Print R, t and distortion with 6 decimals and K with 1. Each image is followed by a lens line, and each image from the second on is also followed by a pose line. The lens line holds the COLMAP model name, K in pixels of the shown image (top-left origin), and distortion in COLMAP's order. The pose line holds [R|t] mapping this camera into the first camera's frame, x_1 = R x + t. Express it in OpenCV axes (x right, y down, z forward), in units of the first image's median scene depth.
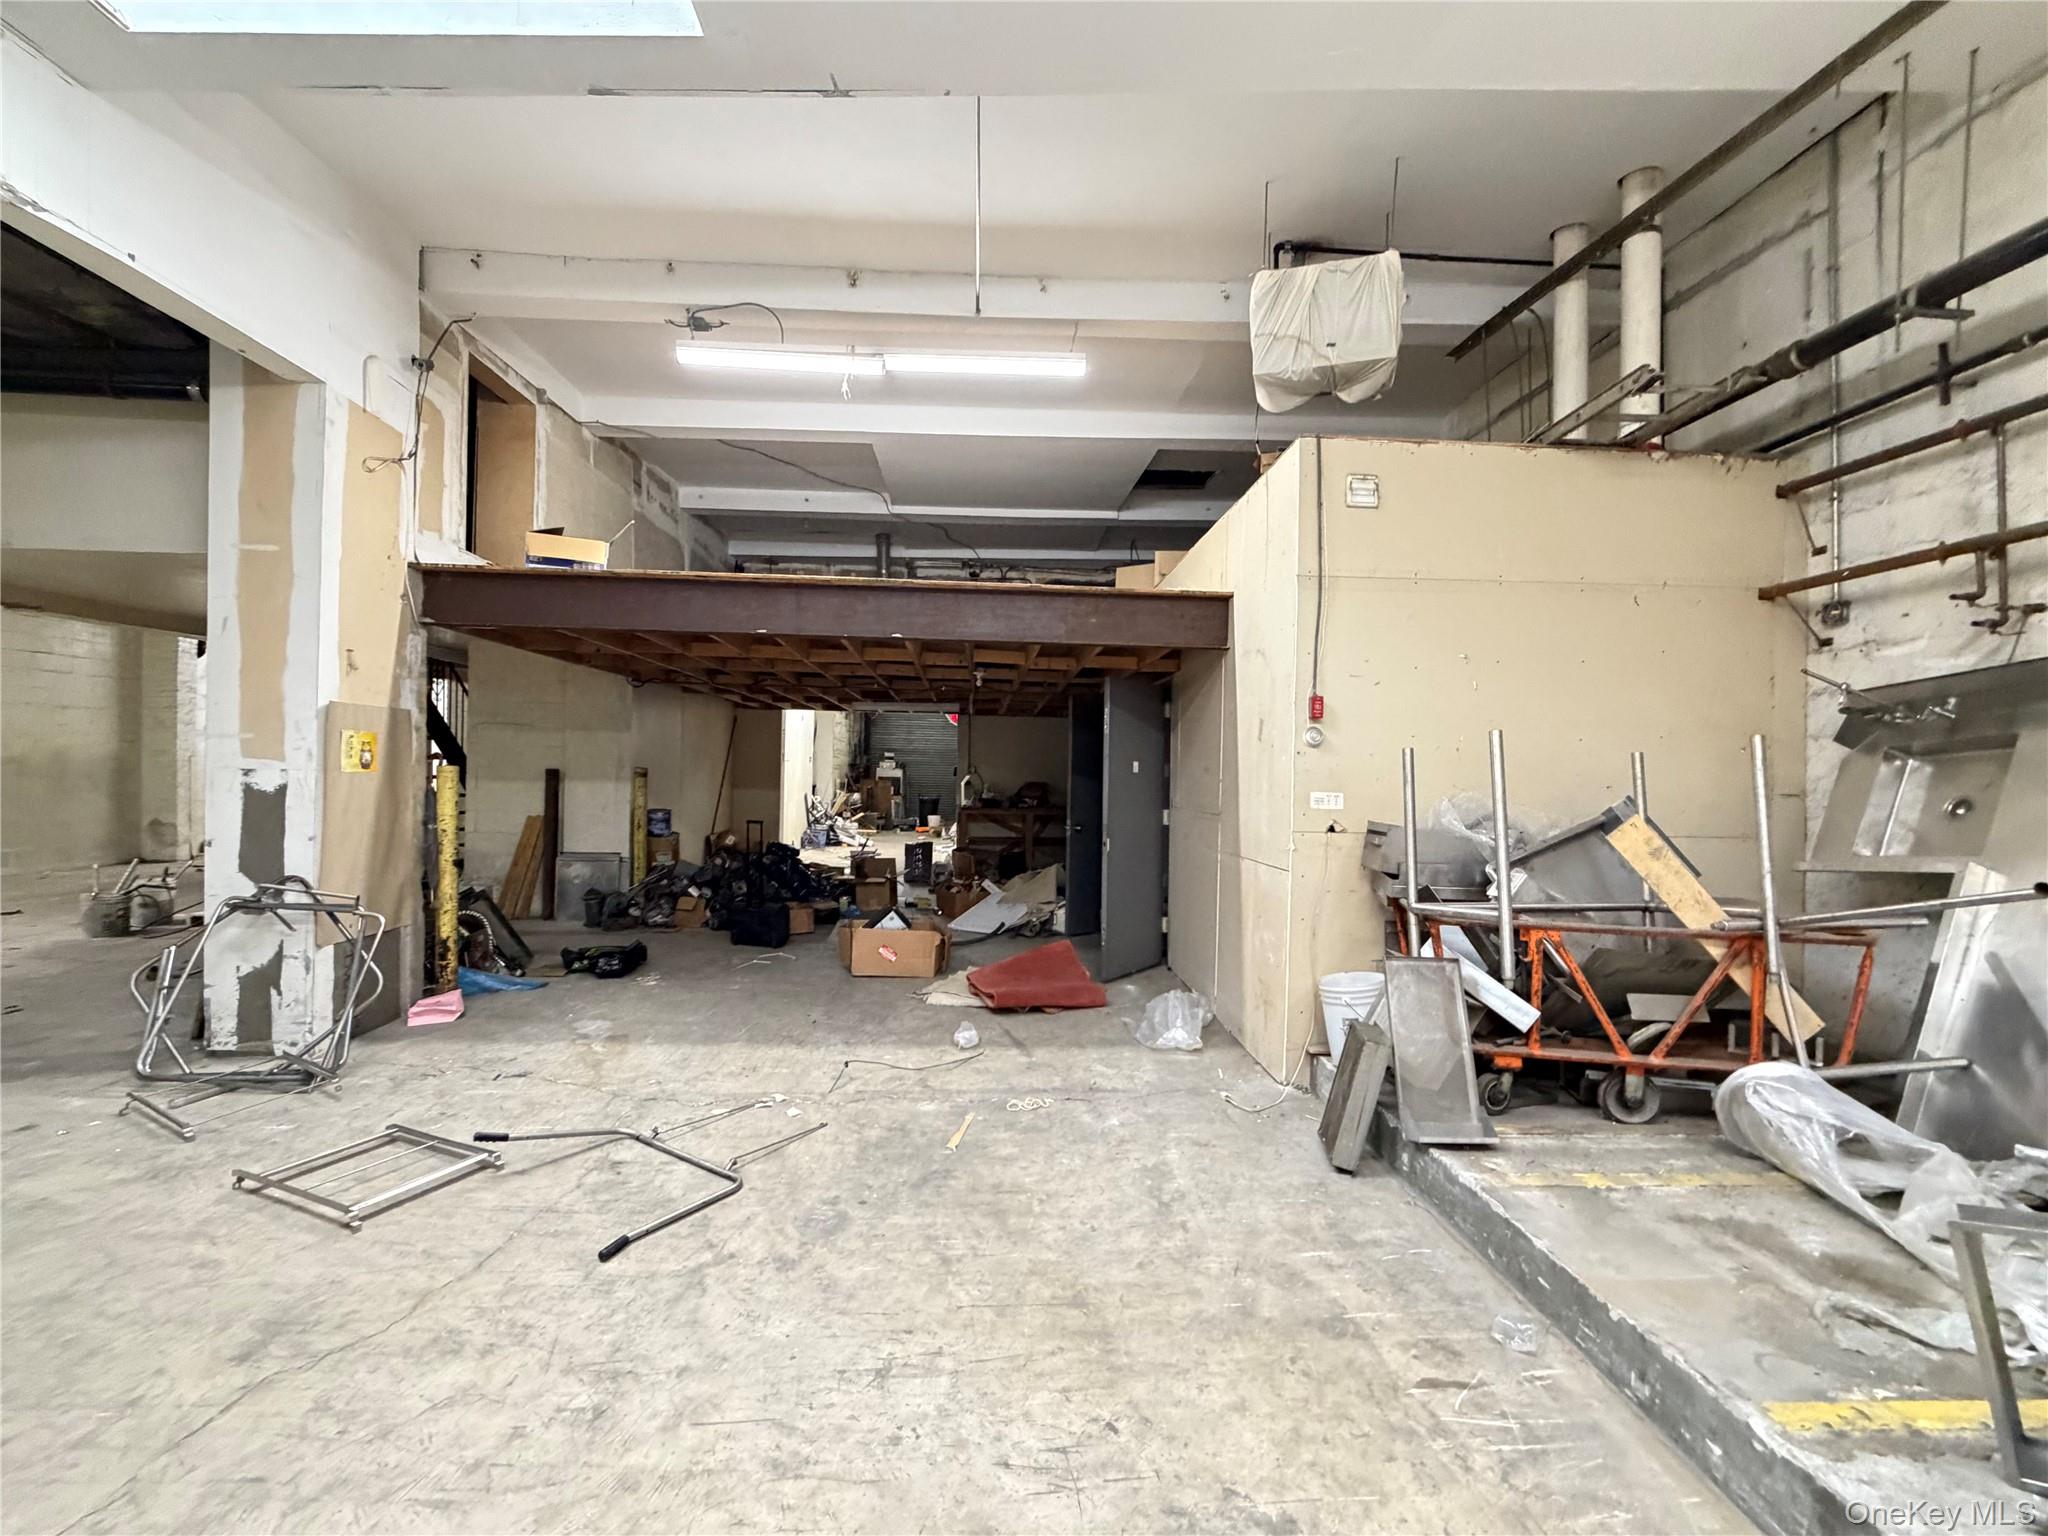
lens RADIAL K [[907.5, 0, 1021.7], [0, 907.5, 767.1], [0, 0, 1]] dist [0.001622, 0.000098]
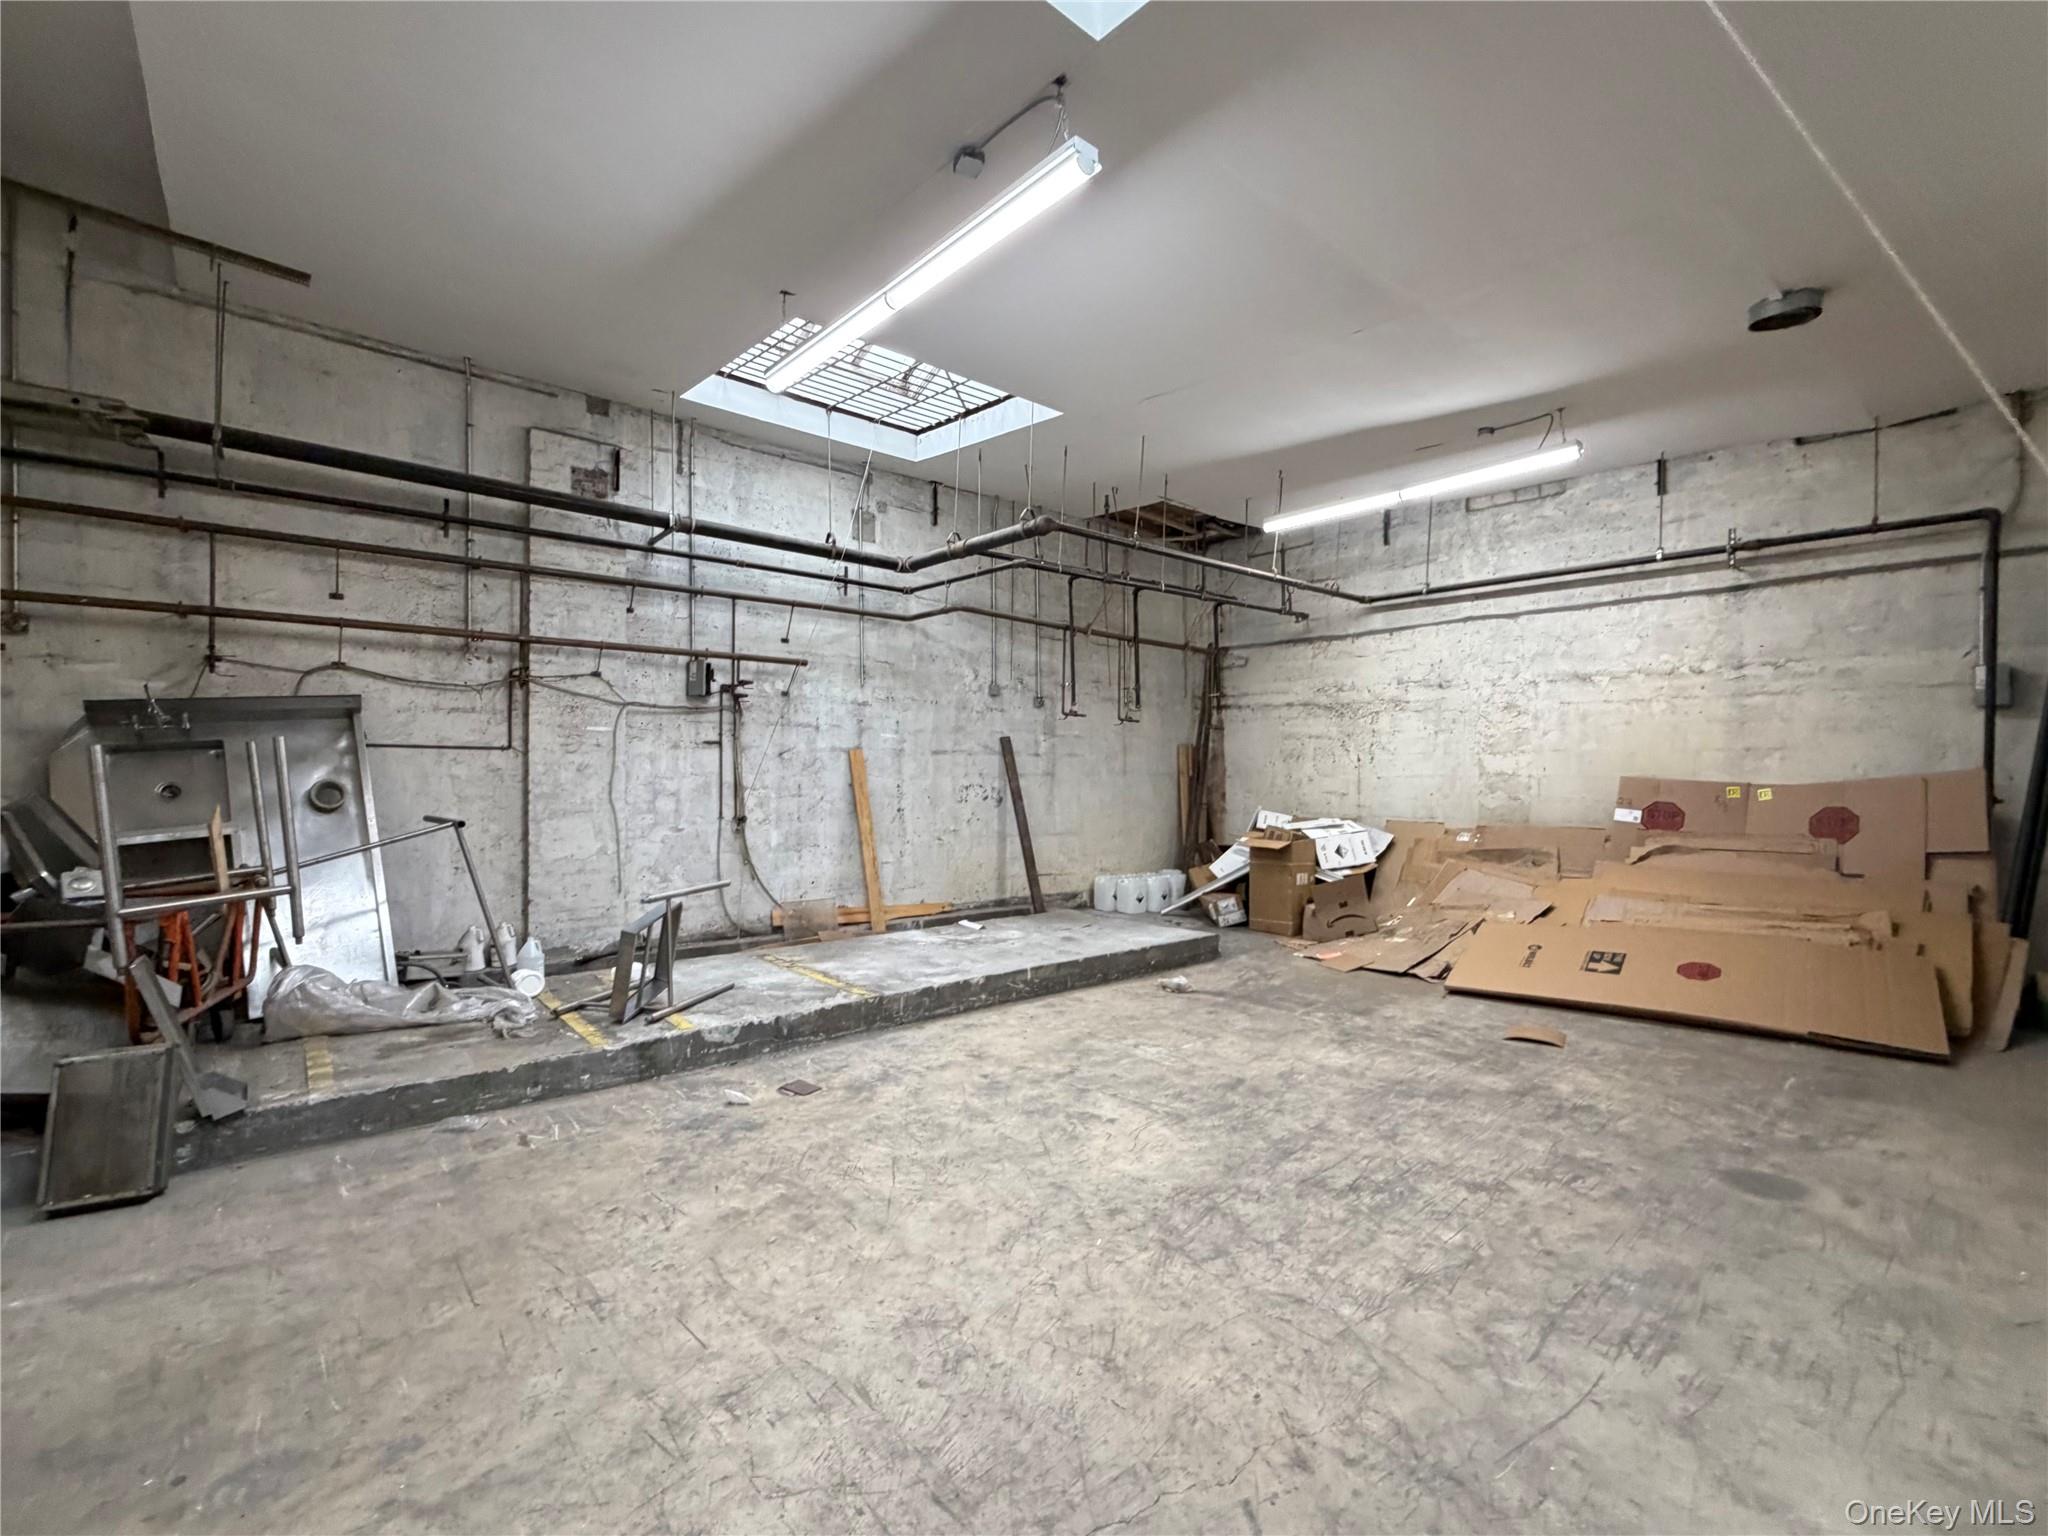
lens RADIAL K [[907.5, 0, 1023.5], [0, 907.5, 765.7], [0, 0, 1]] dist [0.001622, 0.000098]
pose [[-0.600881, -0.009191, 0.799286, -1.377447], [-0.011111, 0.999933, 0.003145, -0.020481], [-0.799262, -0.006991, -0.600943, 1.247974]]
